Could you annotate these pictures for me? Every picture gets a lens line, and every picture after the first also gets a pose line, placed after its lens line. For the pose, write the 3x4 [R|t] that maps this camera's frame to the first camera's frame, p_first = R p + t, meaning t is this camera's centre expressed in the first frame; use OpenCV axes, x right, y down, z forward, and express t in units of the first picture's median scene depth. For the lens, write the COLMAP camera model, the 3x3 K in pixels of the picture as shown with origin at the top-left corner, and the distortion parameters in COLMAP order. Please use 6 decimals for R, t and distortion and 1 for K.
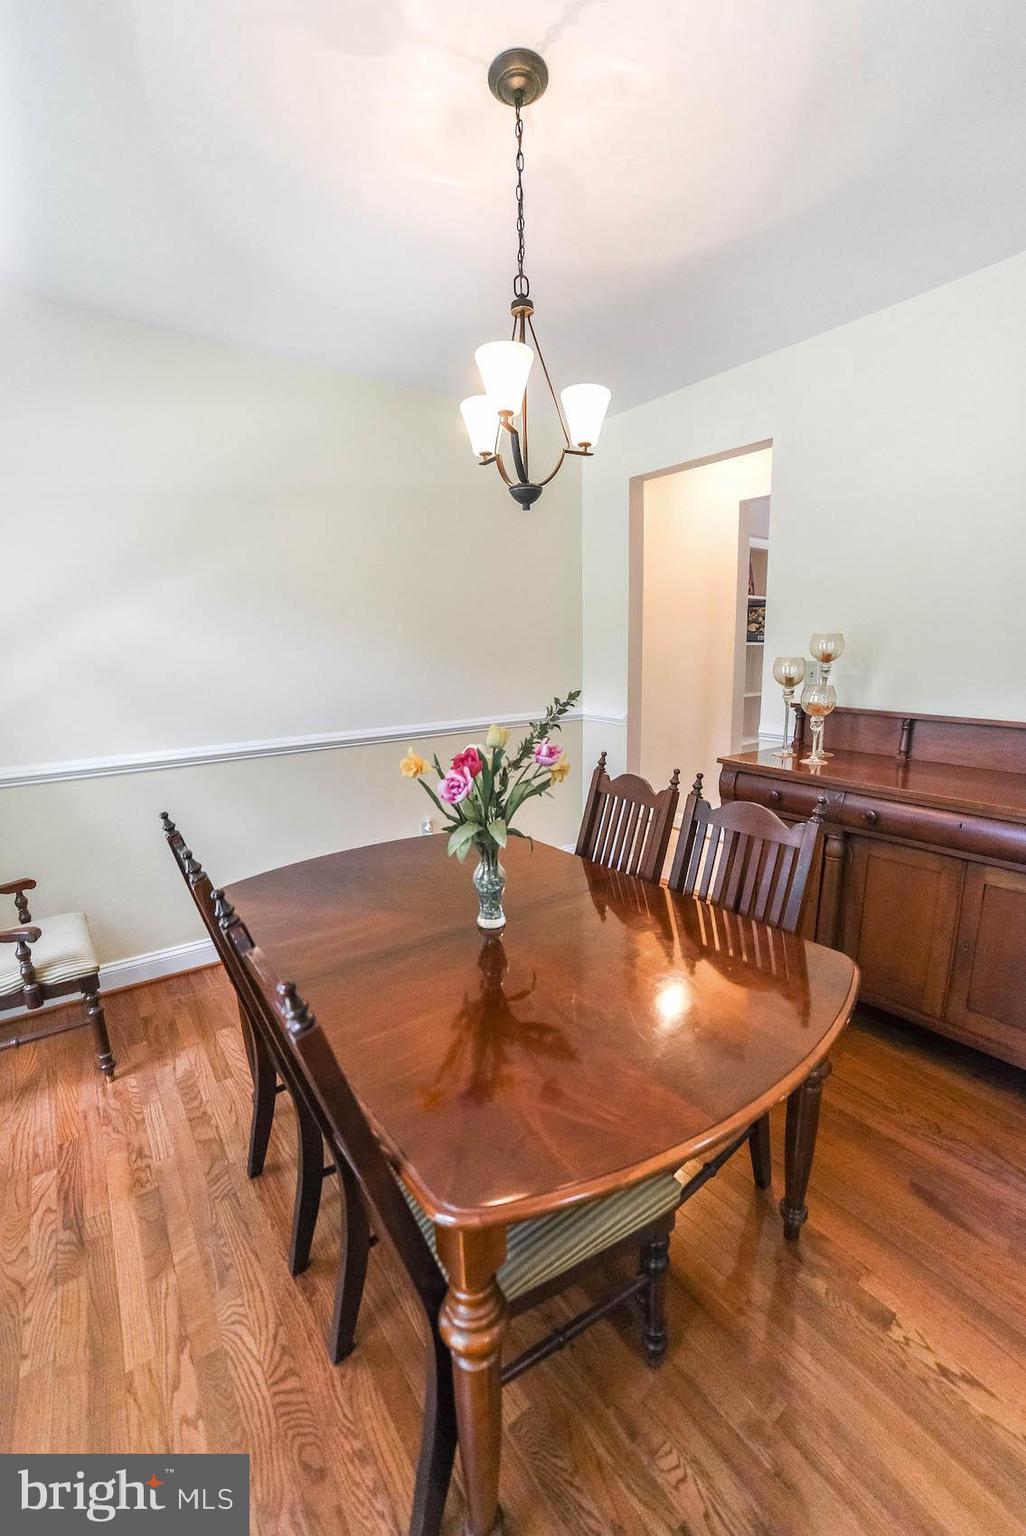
lens RADIAL K [[636.1, 0, 522.2], [0, 636.1, 762.2], [0, 0, 1]] dist [-0.078490, 0.031449]
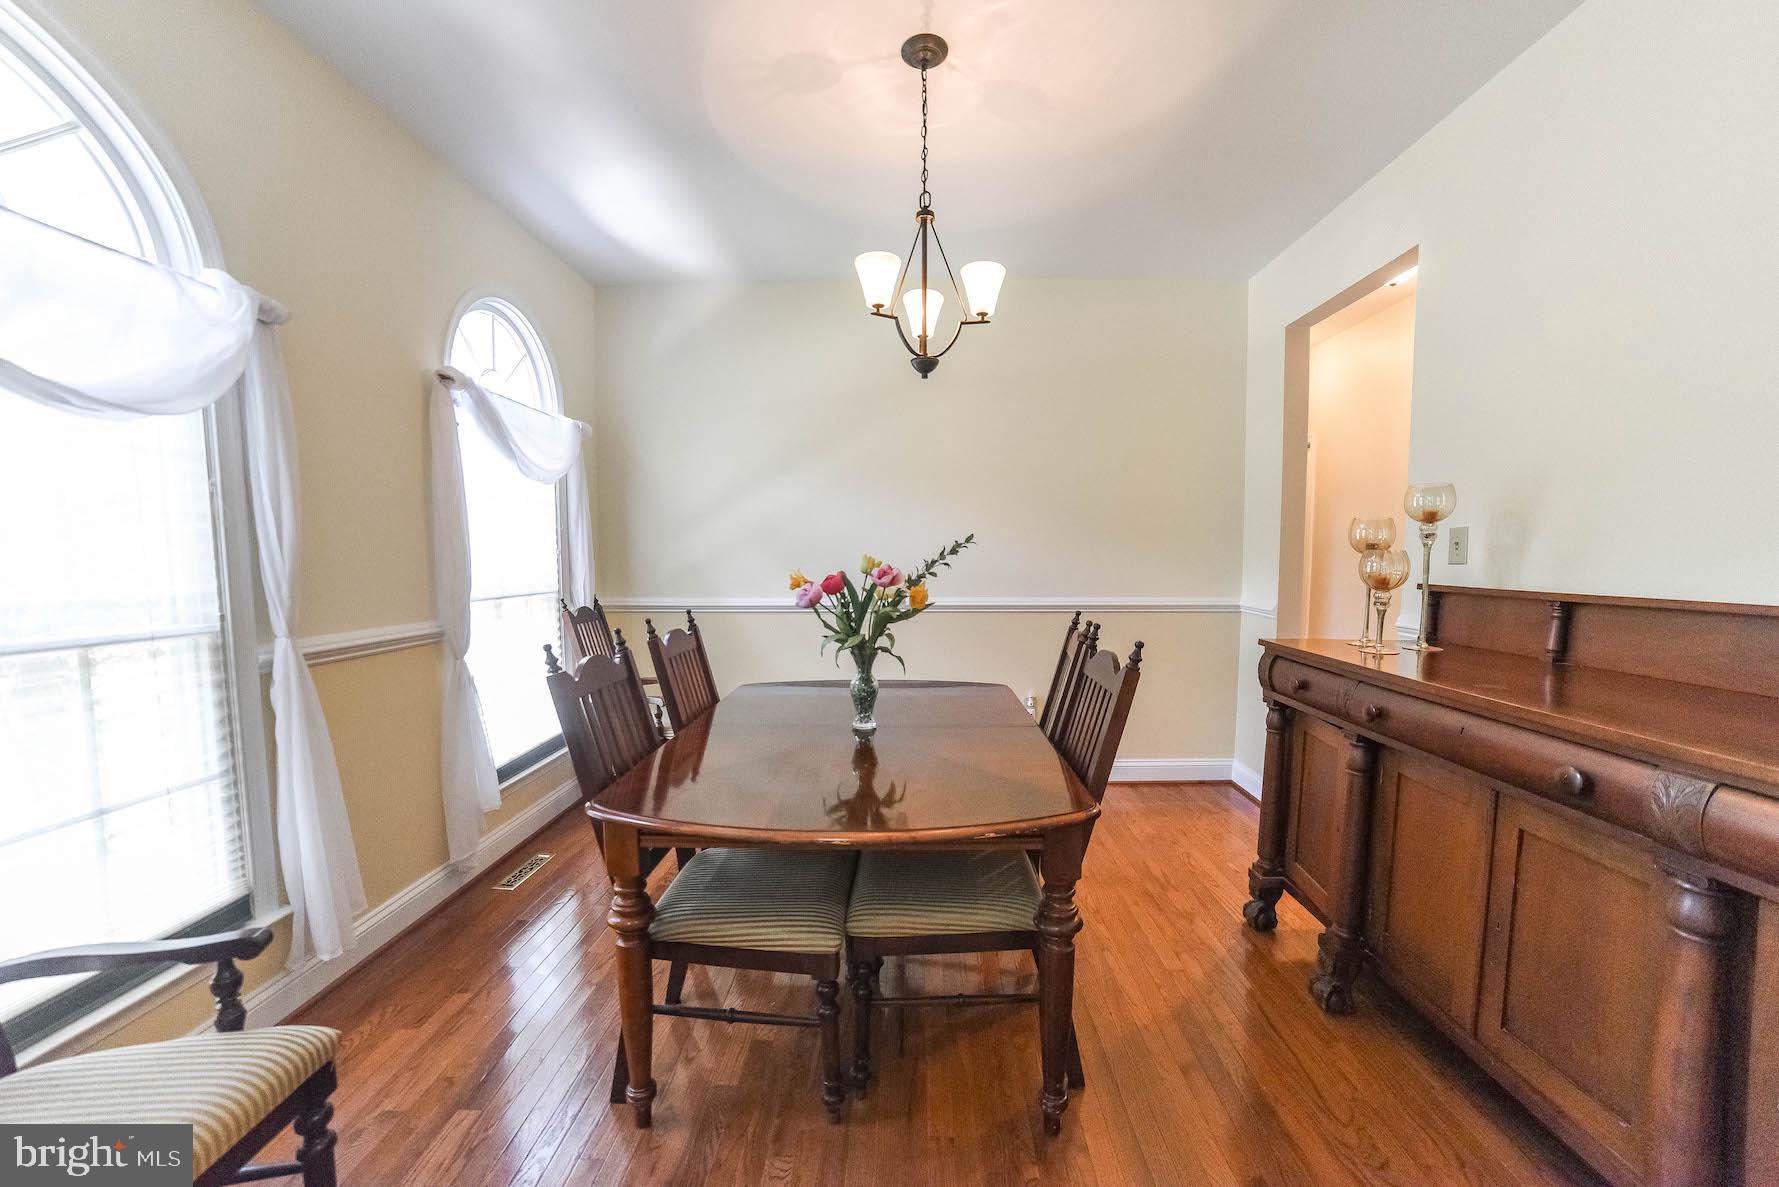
lens RADIAL K [[710.8, 0, 891.3], [0, 710.8, 612.6], [0, 0, 1]] dist [-0.078085, 0.033608]
pose [[0.777573, 0.061798, -0.625749, 0.728801], [-0.128876, 0.989695, -0.062404, 0.111041], [0.615444, 0.129168, 0.777525, -0.008470]]
